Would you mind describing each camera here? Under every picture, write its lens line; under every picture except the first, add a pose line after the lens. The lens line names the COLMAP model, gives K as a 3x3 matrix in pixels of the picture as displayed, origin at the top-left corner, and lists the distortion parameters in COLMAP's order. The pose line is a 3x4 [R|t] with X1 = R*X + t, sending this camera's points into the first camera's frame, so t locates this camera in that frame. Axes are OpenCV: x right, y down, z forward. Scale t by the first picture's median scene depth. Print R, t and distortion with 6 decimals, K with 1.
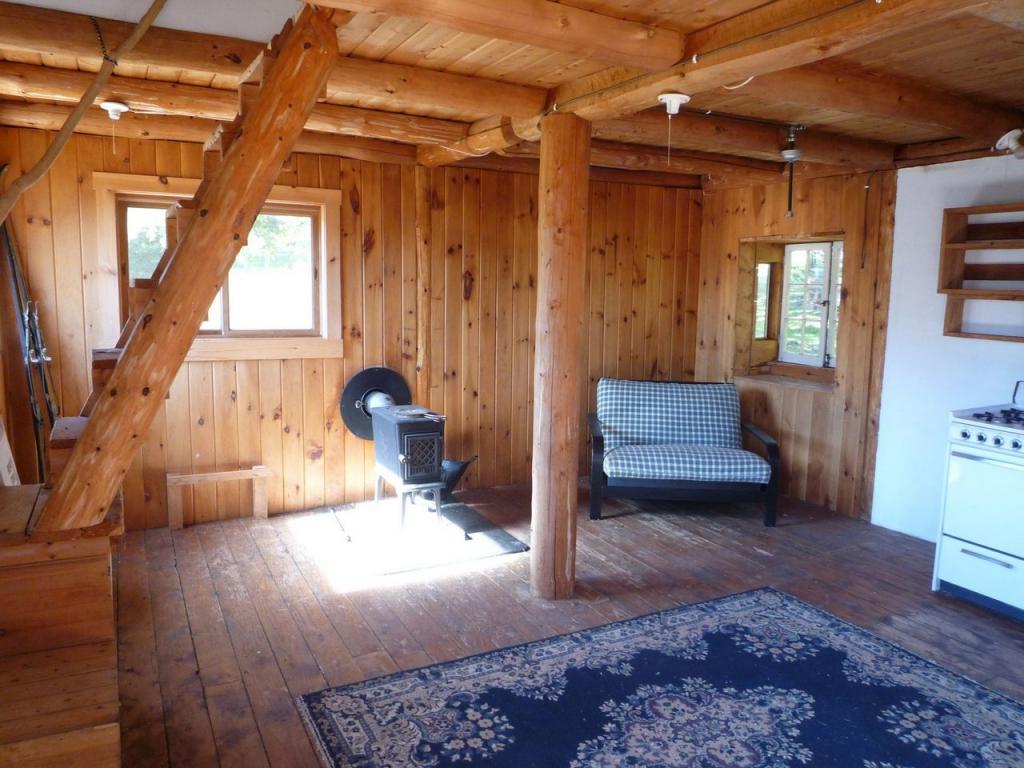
lens RADIAL K [[762.7, 0, 516.5], [0, 762.7, 381.6], [0, 0, 1]] dist [-0.002022, -0.031225]
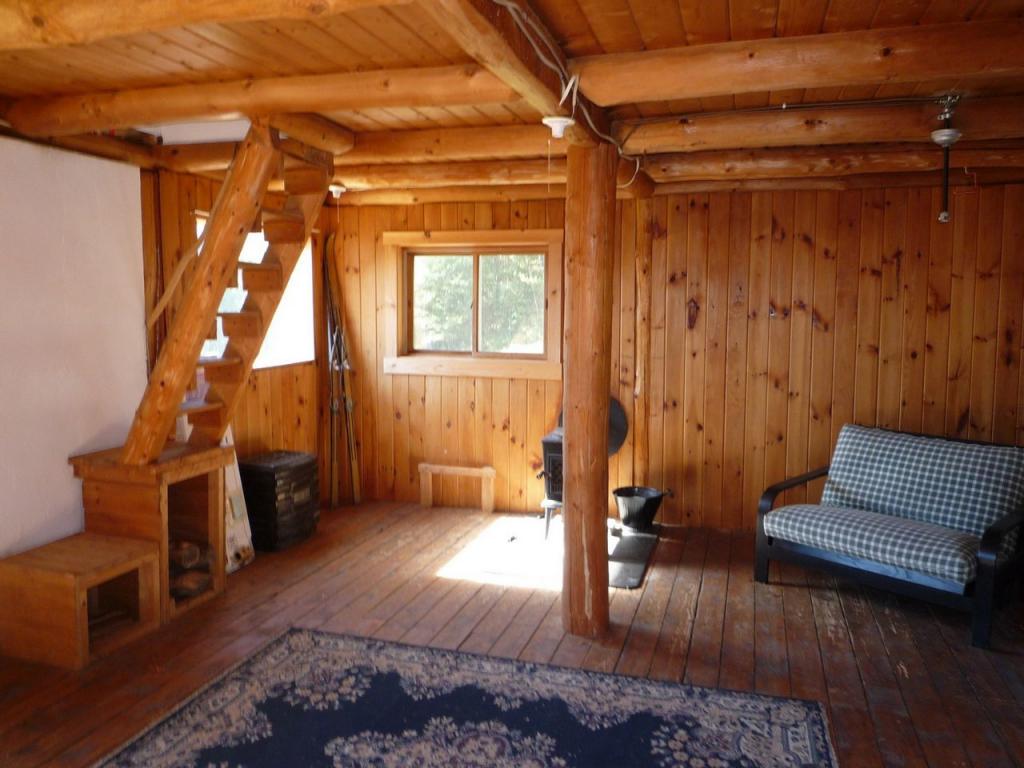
lens RADIAL K [[762.7, 0, 514.7], [0, 762.7, 380.5], [0, 0, 1]] dist [-0.002022, -0.031225]
pose [[0.711150, 0.056452, -0.700771, 0.565253], [-0.082299, 0.996602, -0.003235, -0.025085], [0.698207, 0.059973, 0.713379, 0.193934]]
